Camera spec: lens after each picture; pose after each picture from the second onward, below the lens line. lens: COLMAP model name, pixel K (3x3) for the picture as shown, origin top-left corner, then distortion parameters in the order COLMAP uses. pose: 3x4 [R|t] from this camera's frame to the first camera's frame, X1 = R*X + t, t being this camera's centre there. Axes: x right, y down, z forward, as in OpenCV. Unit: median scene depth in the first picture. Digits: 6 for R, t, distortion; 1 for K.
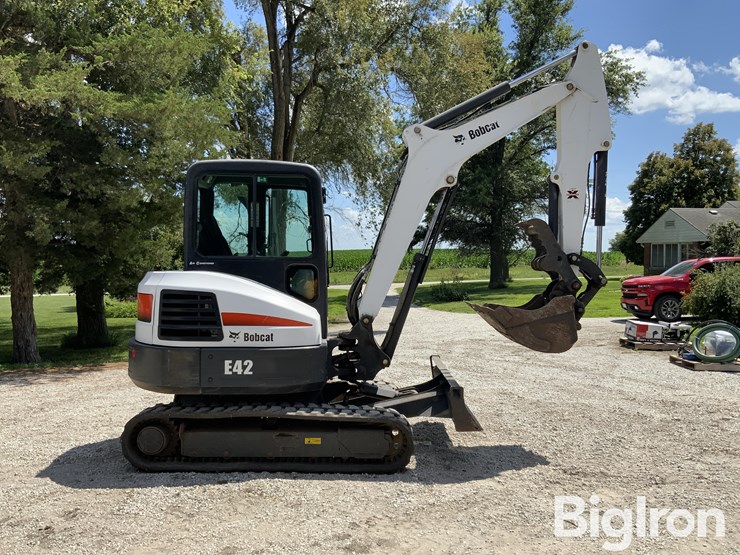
lens RADIAL K [[726.1, 0, 370.0], [0, 726.1, 277.5], [0, 0, 1]] dist [0.121219, -0.287713]
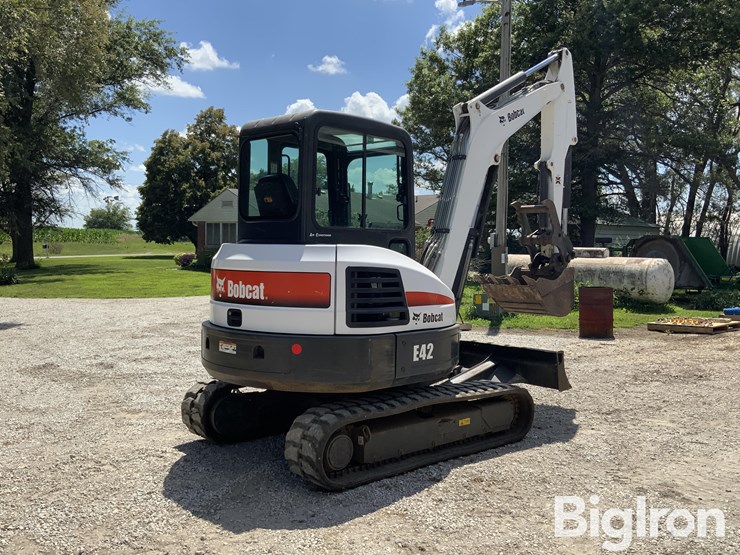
lens RADIAL K [[743.6, 0, 410.3], [0, 743.6, 280.1], [0, 0, 1]] dist [0.045680, -0.009398]
pose [[0.709132, -0.028087, 0.704516, -0.809118], [0.005883, 0.999407, 0.033922, 0.004042], [-0.705051, -0.019910, 0.708877, 0.359335]]
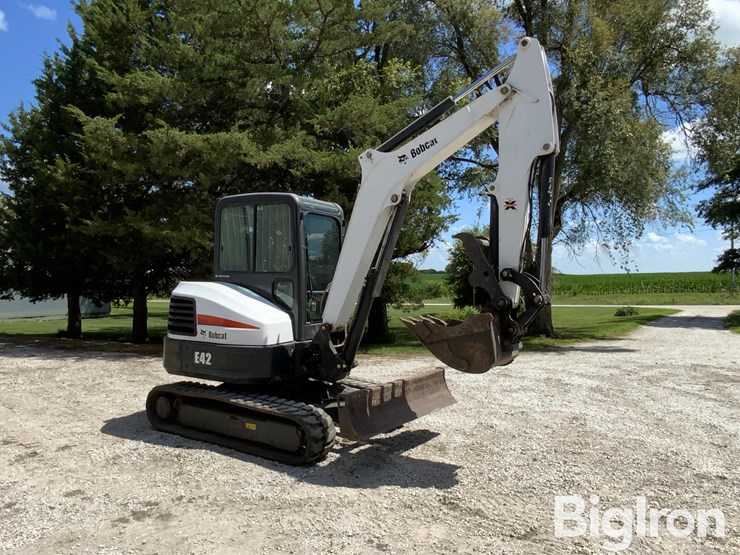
lens RADIAL K [[593.7, 0, 368.1], [0, 593.7, 279.3], [0, 0, 1]] dist [0.086347, -0.143874]
pose [[0.814711, 0.009808, -0.579784, 0.633864], [-0.024755, 0.999534, -0.017877, -0.001709], [0.579338, 0.028918, 0.814574, 0.312365]]
